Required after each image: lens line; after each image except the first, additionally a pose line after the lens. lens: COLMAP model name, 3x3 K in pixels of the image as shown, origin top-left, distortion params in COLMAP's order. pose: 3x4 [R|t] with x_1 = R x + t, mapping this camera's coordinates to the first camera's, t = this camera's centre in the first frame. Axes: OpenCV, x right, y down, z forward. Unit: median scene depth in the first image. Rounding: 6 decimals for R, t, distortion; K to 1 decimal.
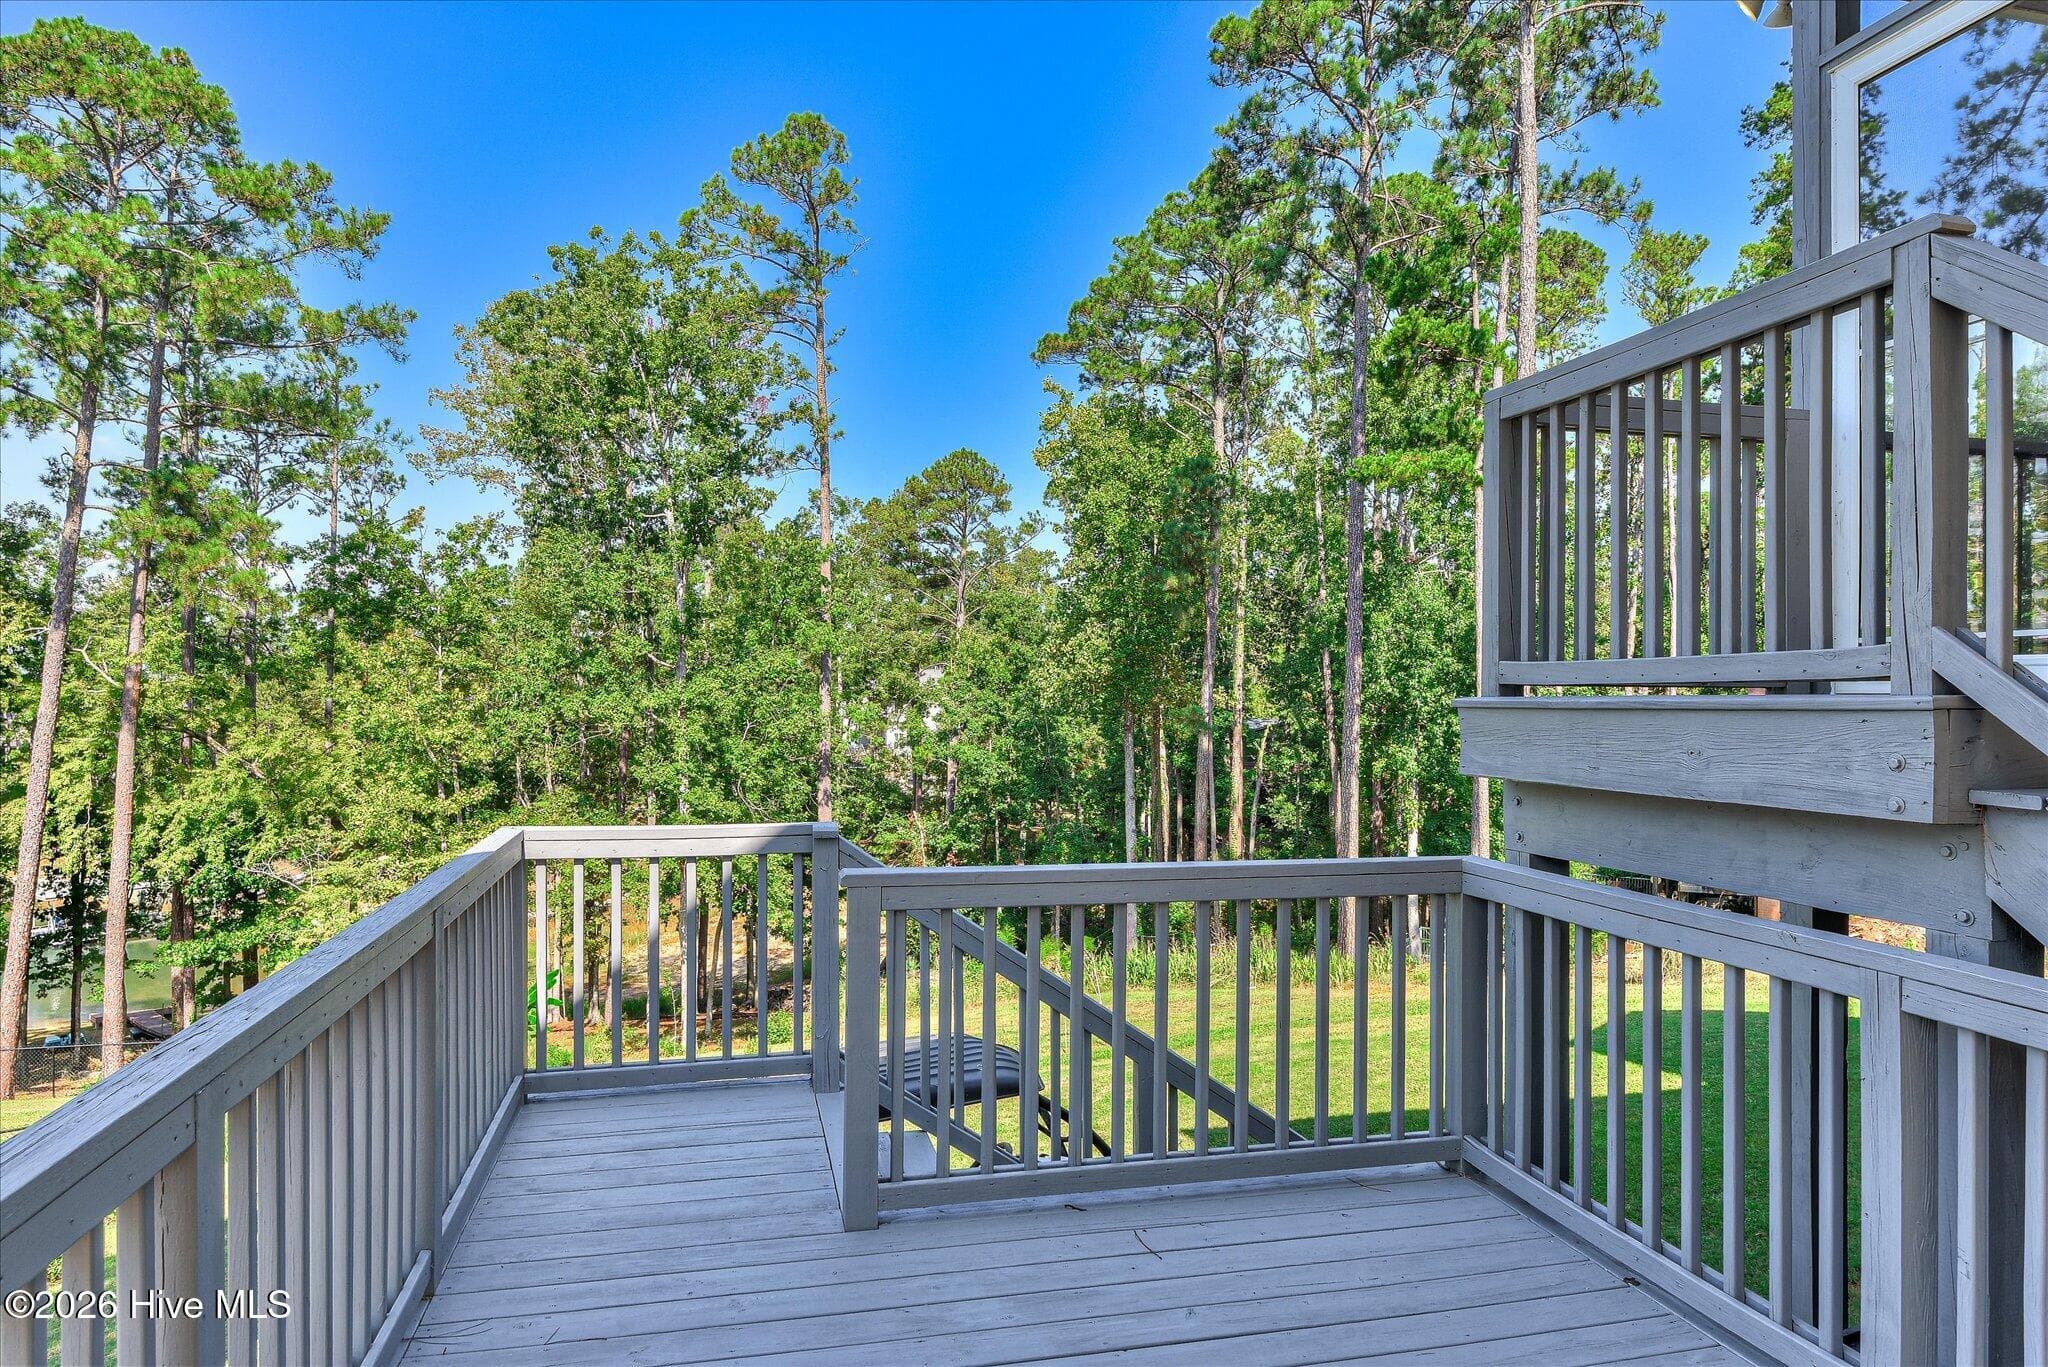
lens RADIAL K [[1251.4, 0, 1086.1], [0, 1251.4, 697.6], [0, 0, 1]] dist [-0.003765, -0.009411]
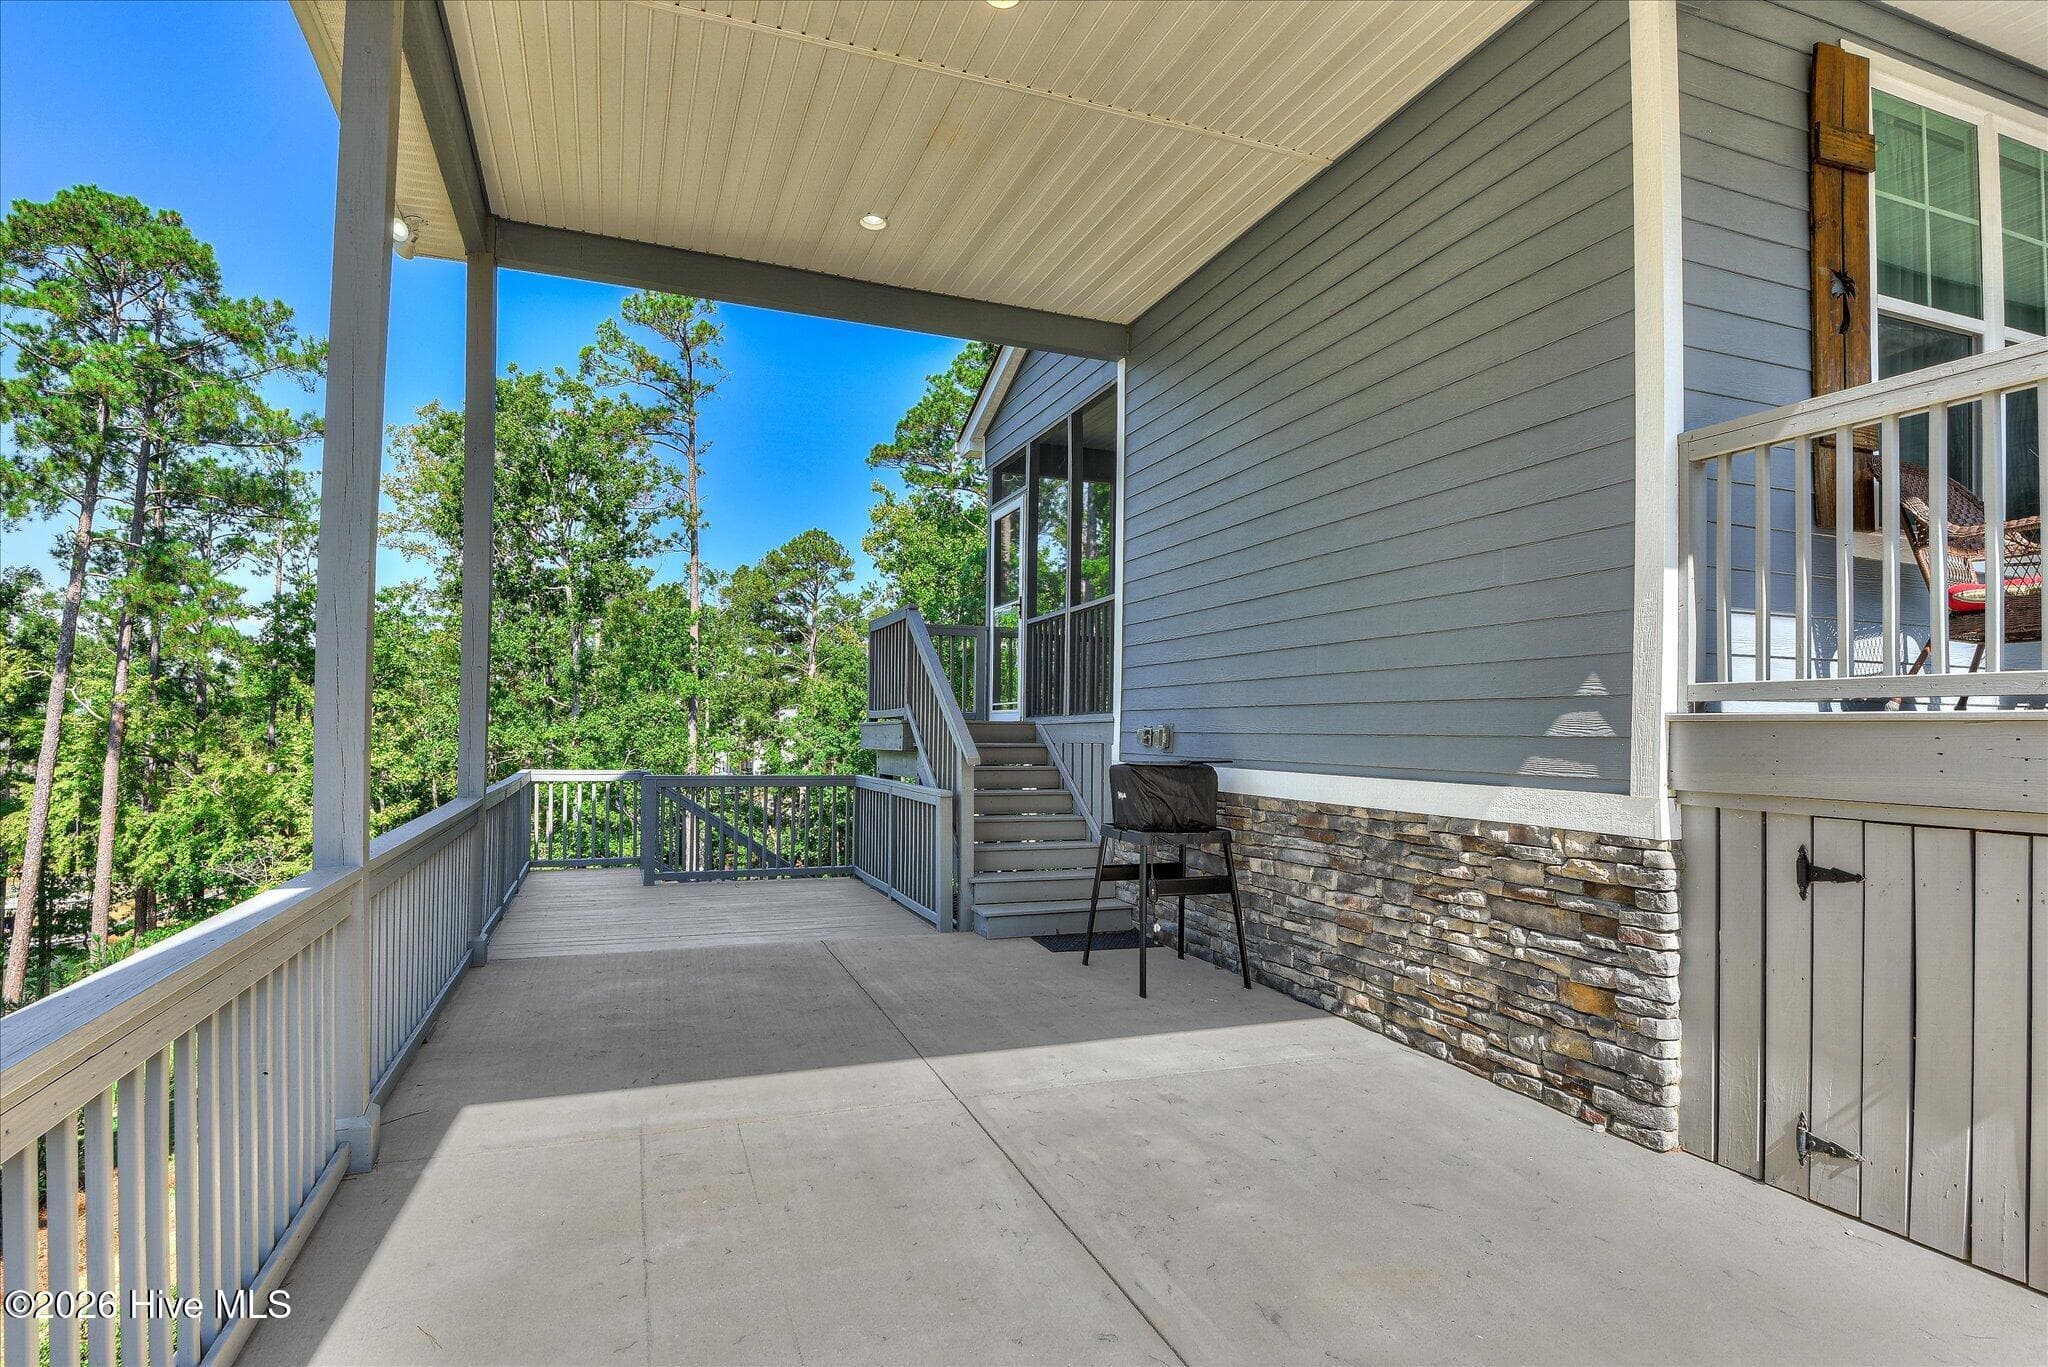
lens RADIAL K [[1082.3, 0, 1049.6], [0, 1082.3, 711.3], [0, 0, 1]] dist [-0.022956, -0.008137]
pose [[0.994459, 0.006339, 0.104937, 0.037309], [-0.004035, 0.999746, -0.022153, 0.002258], [-0.105050, 0.021606, 0.994232, -0.127632]]
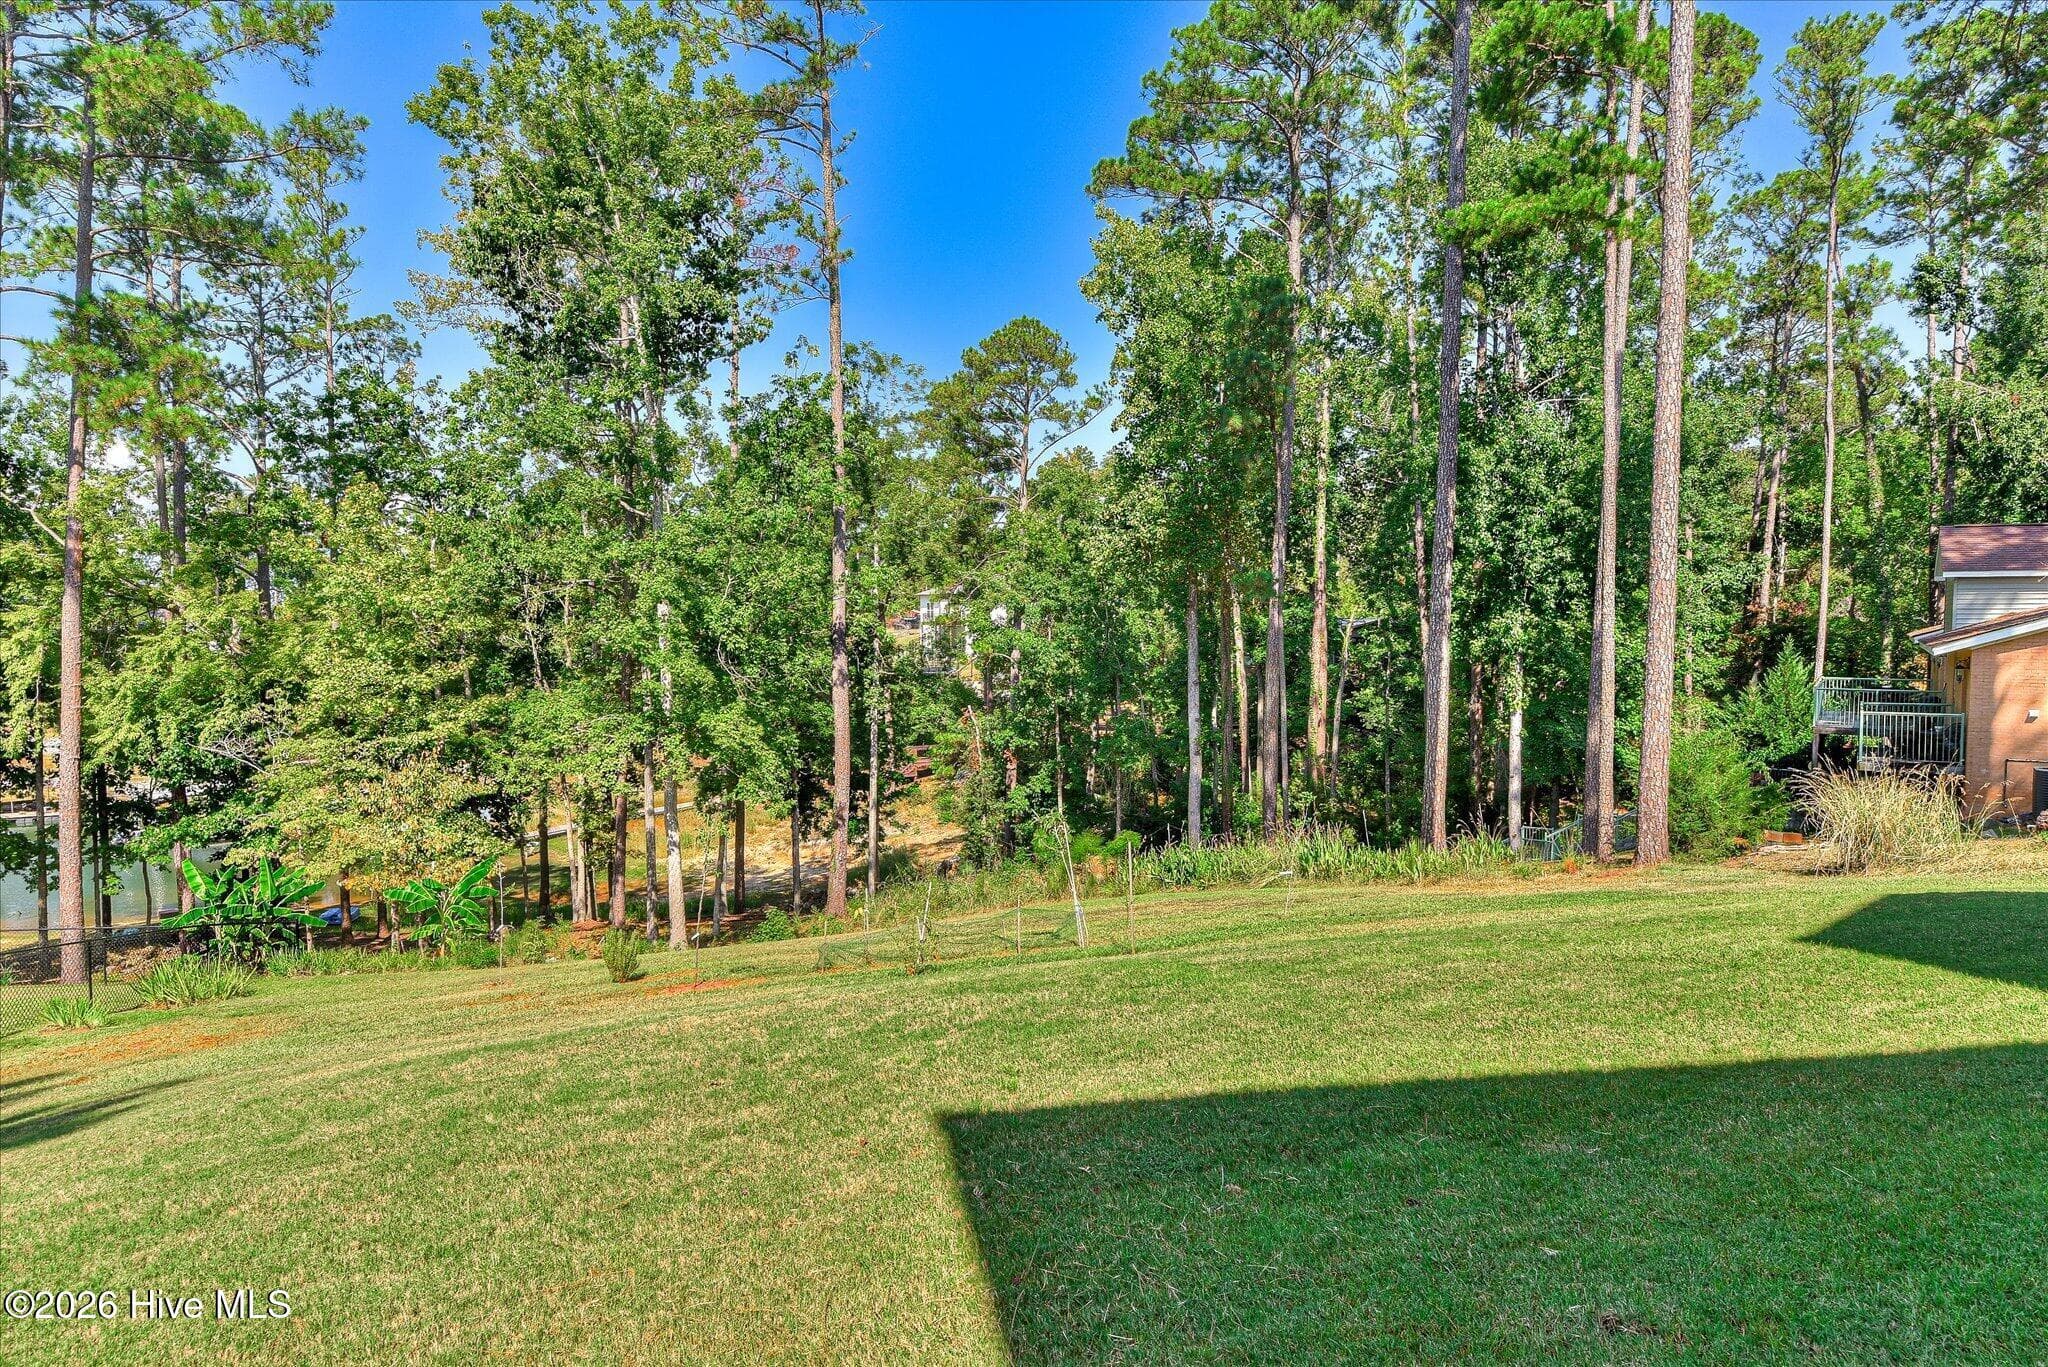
lens RADIAL K [[1251.4, 0, 1096.8], [0, 1251.4, 689.4], [0, 0, 1]] dist [-0.003765, -0.009411]
pose [[0.997644, 0.001347, -0.068597, 0.035659], [0.002728, 0.998237, 0.059283, 0.041068], [0.068555, -0.059331, 0.995882, 0.137070]]
